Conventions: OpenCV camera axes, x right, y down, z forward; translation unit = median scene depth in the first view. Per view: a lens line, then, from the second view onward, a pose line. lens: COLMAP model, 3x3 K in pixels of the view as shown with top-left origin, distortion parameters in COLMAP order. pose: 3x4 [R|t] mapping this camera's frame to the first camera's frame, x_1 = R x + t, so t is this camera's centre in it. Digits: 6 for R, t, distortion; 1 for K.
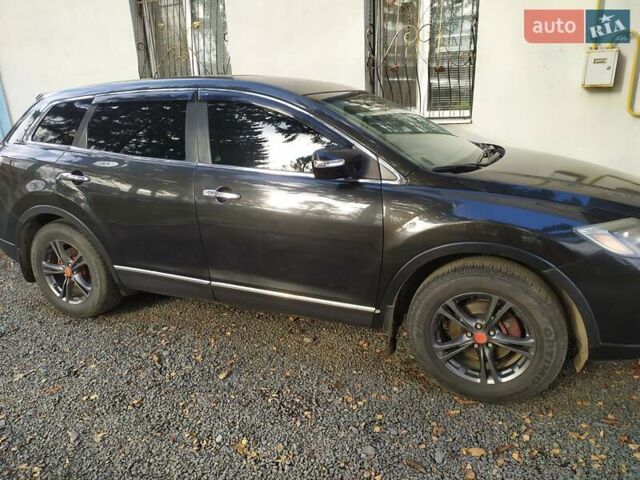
lens RADIAL K [[477.4, 0, 320.0], [0, 477.4, 240.0], [0, 0, 1]] dist [0.005930, -0.005152]
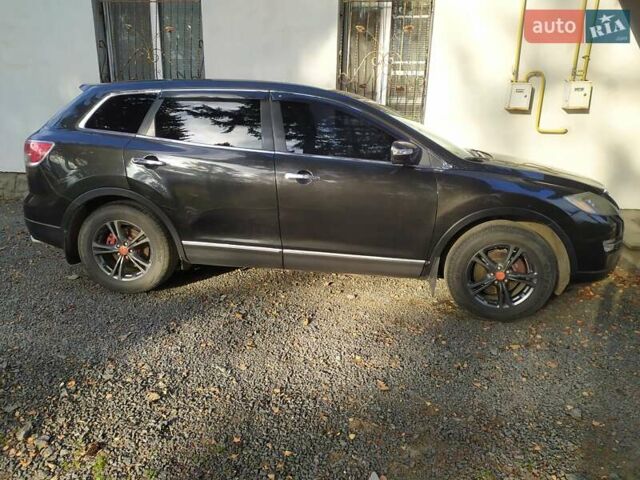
lens RADIAL K [[477.4, 0, 320.0], [0, 477.4, 240.0], [0, 0, 1]] dist [0.005930, -0.005152]
pose [[0.958891, -0.018913, 0.283143, -0.524834], [0.026808, 0.999352, -0.024034, 0.103631], [-0.282505, 0.030636, 0.958777, -0.205497]]
